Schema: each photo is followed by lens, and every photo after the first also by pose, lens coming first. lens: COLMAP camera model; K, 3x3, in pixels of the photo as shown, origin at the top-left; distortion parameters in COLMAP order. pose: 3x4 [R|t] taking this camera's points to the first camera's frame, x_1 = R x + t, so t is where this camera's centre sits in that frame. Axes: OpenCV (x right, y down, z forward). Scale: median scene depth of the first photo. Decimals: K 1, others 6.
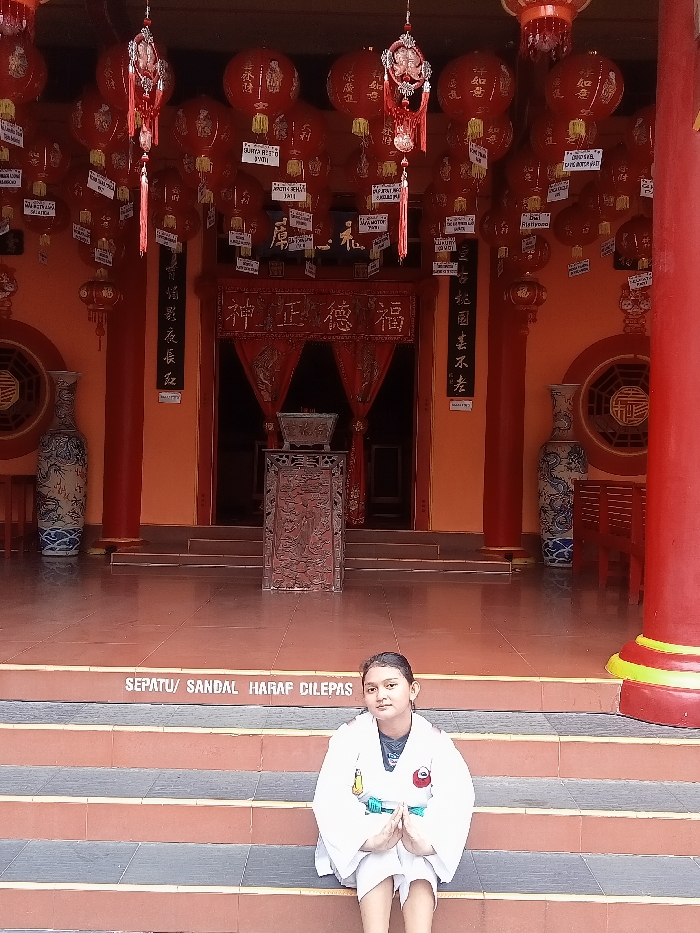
lens RADIAL K [[770.6, 0, 346.4], [0, 770.6, 464.9], [0, 0, 1]] dist [-0.003992, -0.003145]
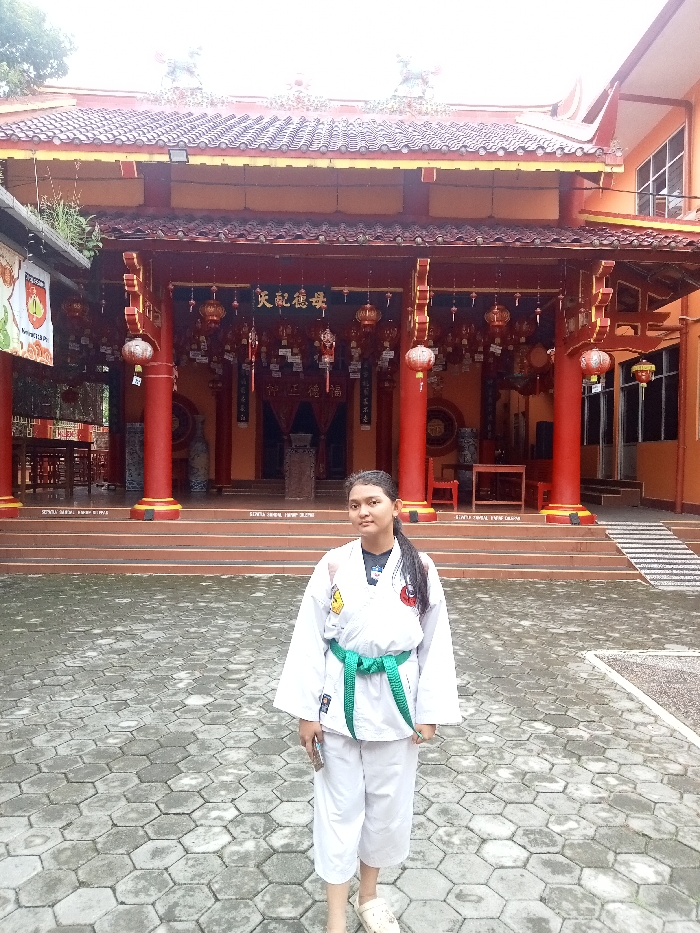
lens RADIAL K [[770.6, 0, 355.4], [0, 770.6, 469.1], [0, 0, 1]] dist [-0.003992, -0.003145]
pose [[0.999833, -0.008277, 0.016321, 0.080084], [0.008007, 0.999831, 0.016526, 0.010630], [-0.016455, -0.016392, 0.999730, -1.427777]]
